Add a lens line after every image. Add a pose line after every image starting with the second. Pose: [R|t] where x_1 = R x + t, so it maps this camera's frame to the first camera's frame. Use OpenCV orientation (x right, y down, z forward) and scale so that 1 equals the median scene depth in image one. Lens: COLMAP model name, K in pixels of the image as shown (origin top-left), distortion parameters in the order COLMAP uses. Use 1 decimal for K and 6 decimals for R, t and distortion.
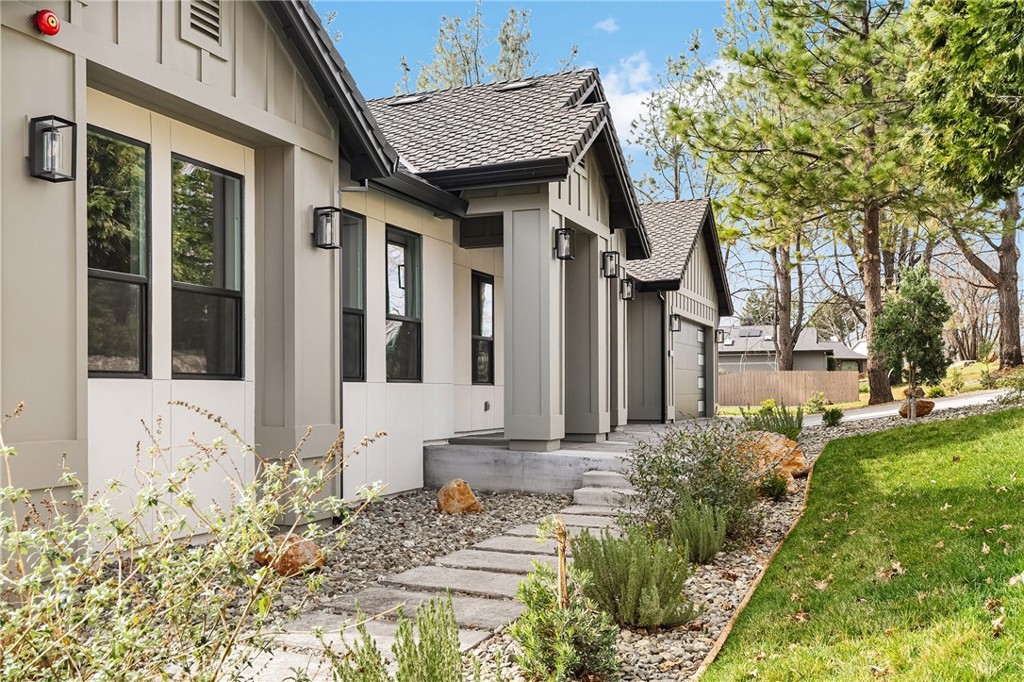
lens RADIAL K [[938.3, 0, 511.4], [0, 938.3, 385.7], [0, 0, 1]] dist [0.000107, 0.002464]
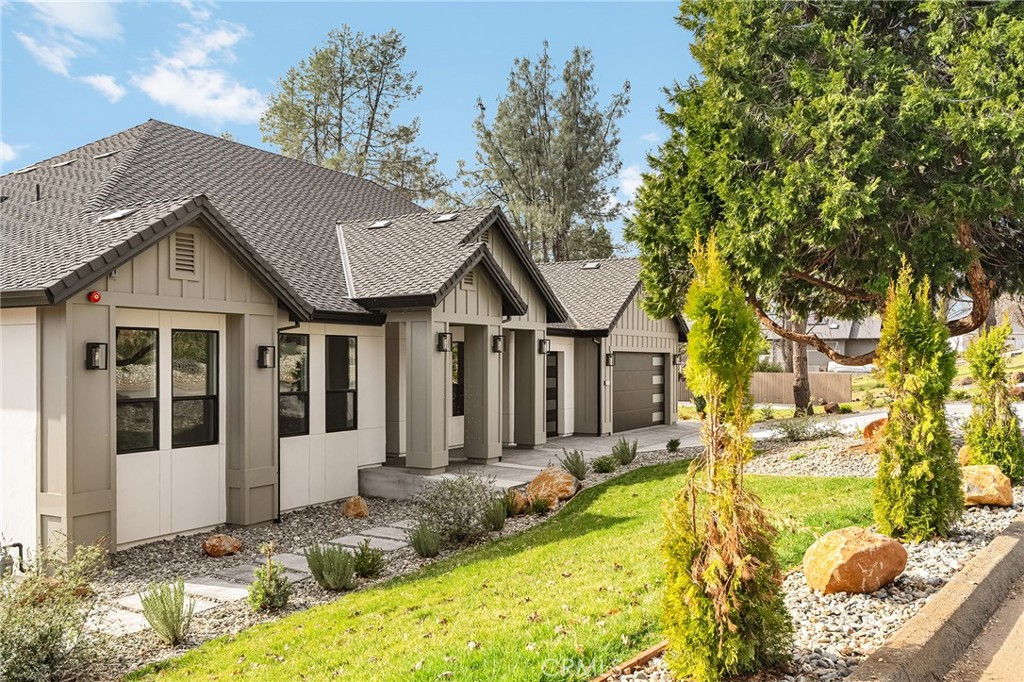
lens RADIAL K [[891.4, 0, 508.4], [0, 891.4, 365.7], [0, 0, 1]] dist [0.008596, 0.006835]
pose [[0.989130, 0.003785, -0.146994, 0.386840], [-0.001853, 0.999910, 0.013280, -0.134265], [0.147031, -0.012863, 0.989048, -0.461303]]
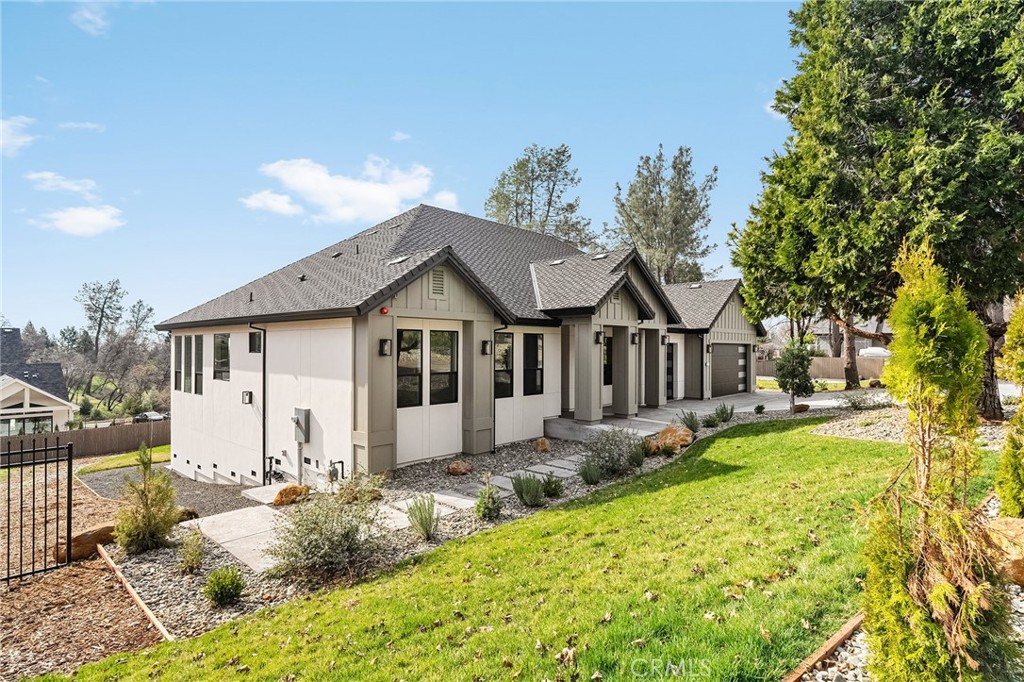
lens RADIAL K [[540.7, 0, 512.0], [0, 540.7, 341.0], [0, 0, 1]] dist [-0.001413, 0.000204]
pose [[0.933592, 0.002664, -0.358327, 0.344378], [-0.003696, 0.999991, -0.002198, -0.141638], [0.358318, 0.003376, 0.933594, -0.364155]]
